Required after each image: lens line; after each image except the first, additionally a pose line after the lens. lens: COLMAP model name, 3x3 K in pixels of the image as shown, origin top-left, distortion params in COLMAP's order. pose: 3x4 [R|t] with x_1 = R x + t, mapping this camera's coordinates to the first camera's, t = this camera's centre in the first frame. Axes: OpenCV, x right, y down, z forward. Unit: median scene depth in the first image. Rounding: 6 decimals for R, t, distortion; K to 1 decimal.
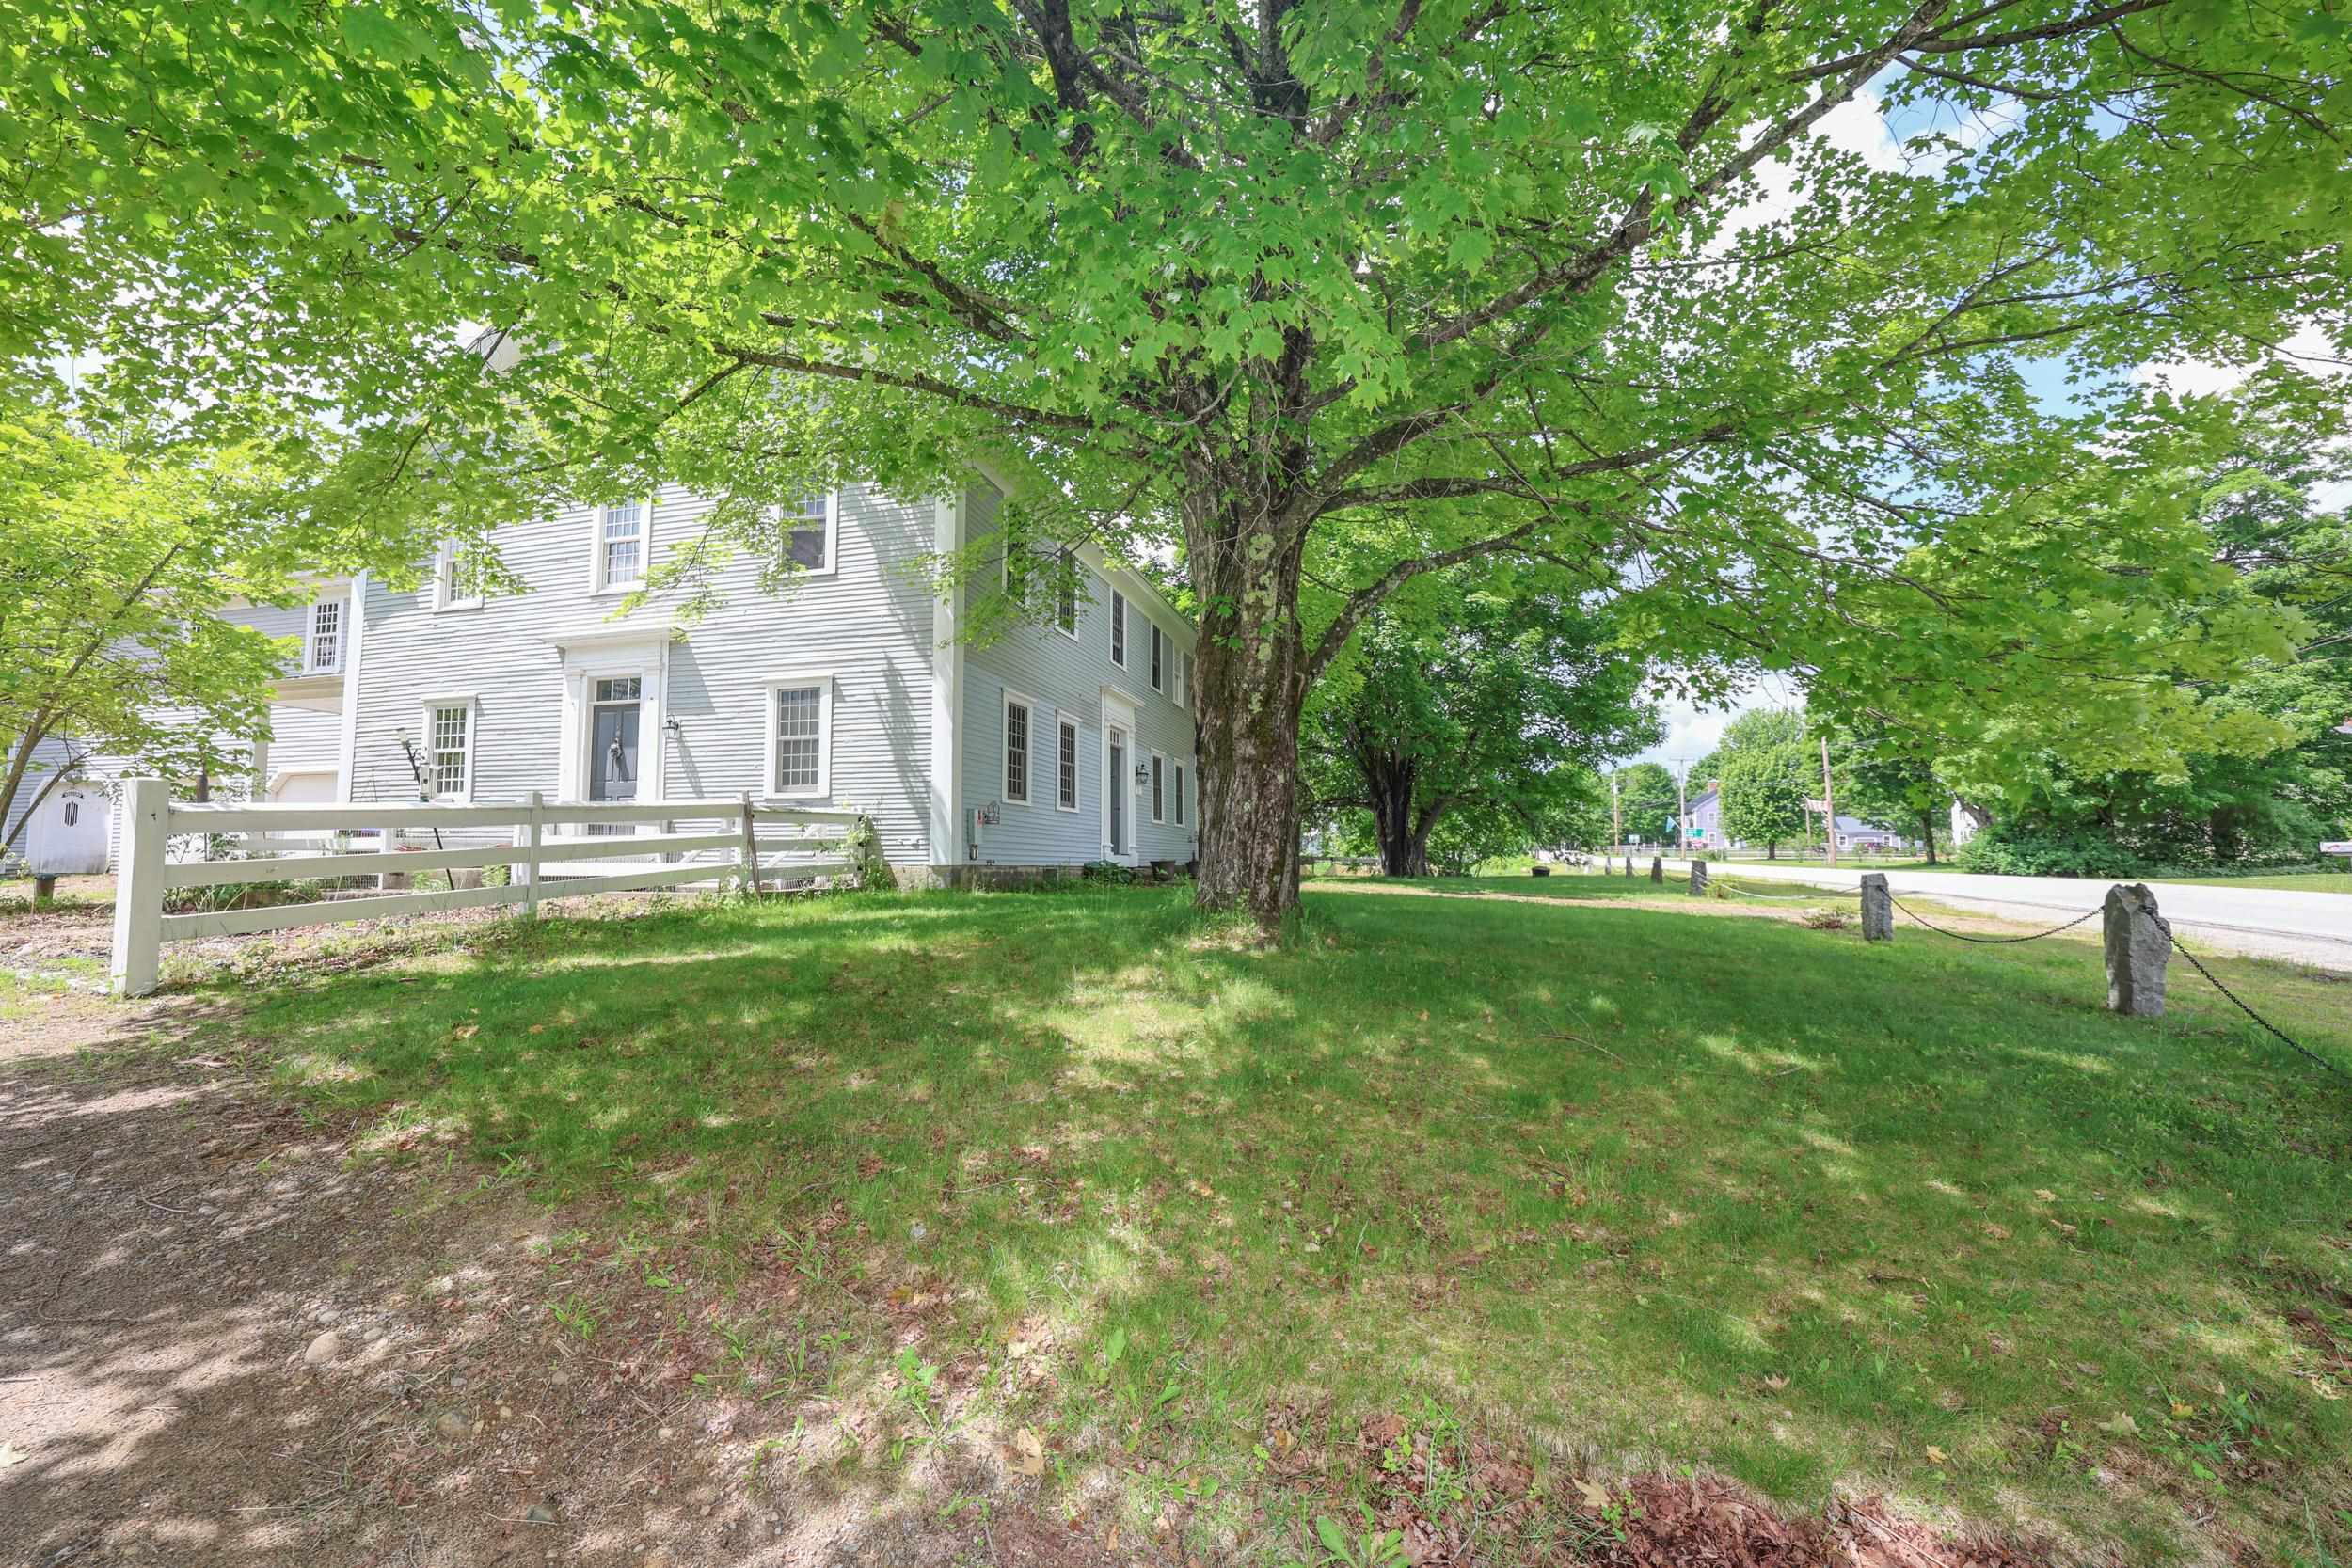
lens RADIAL K [[947.3, 0, 1175.8], [0, 947.3, 781.6], [0, 0, 1]] dist [0.000142, -0.000232]
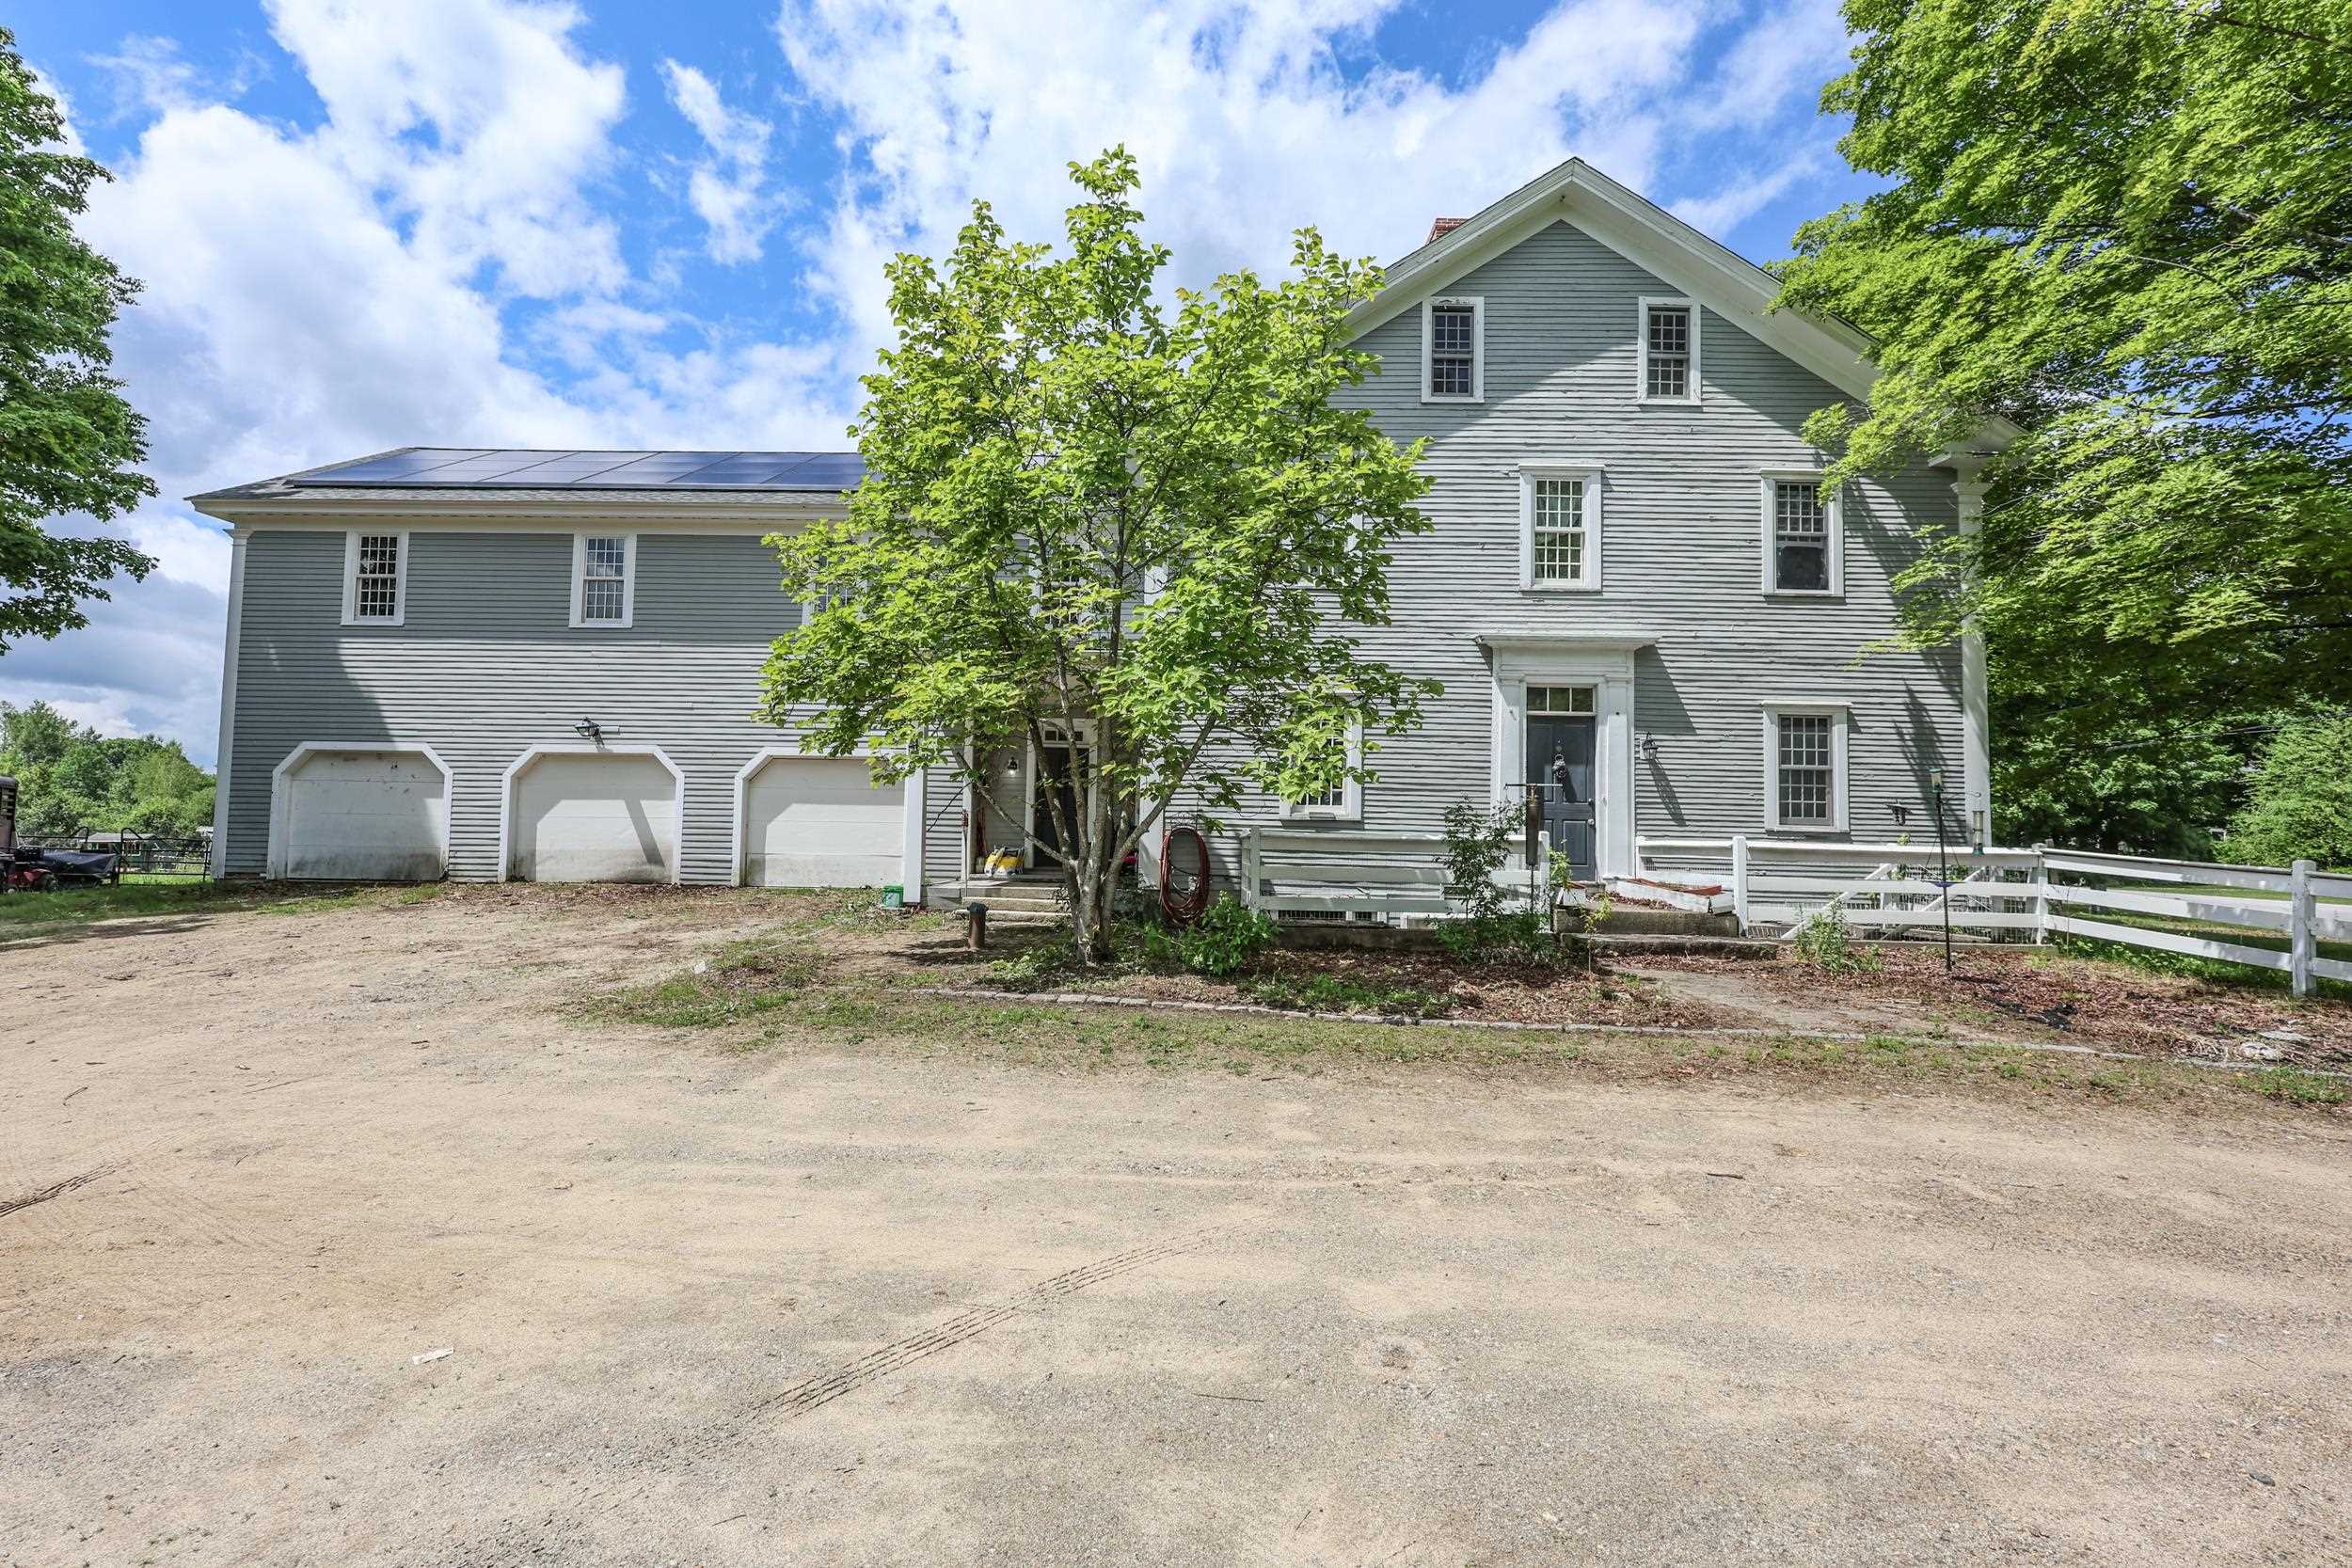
lens RADIAL K [[947.3, 0, 1176.0], [0, 947.3, 785.6], [0, 0, 1]] dist [0.000142, -0.000232]
pose [[0.963111, 0.033579, 0.267001, -1.243333], [-0.043600, 0.998546, 0.031692, -0.030511], [-0.265549, -0.042165, 0.963175, 0.248810]]
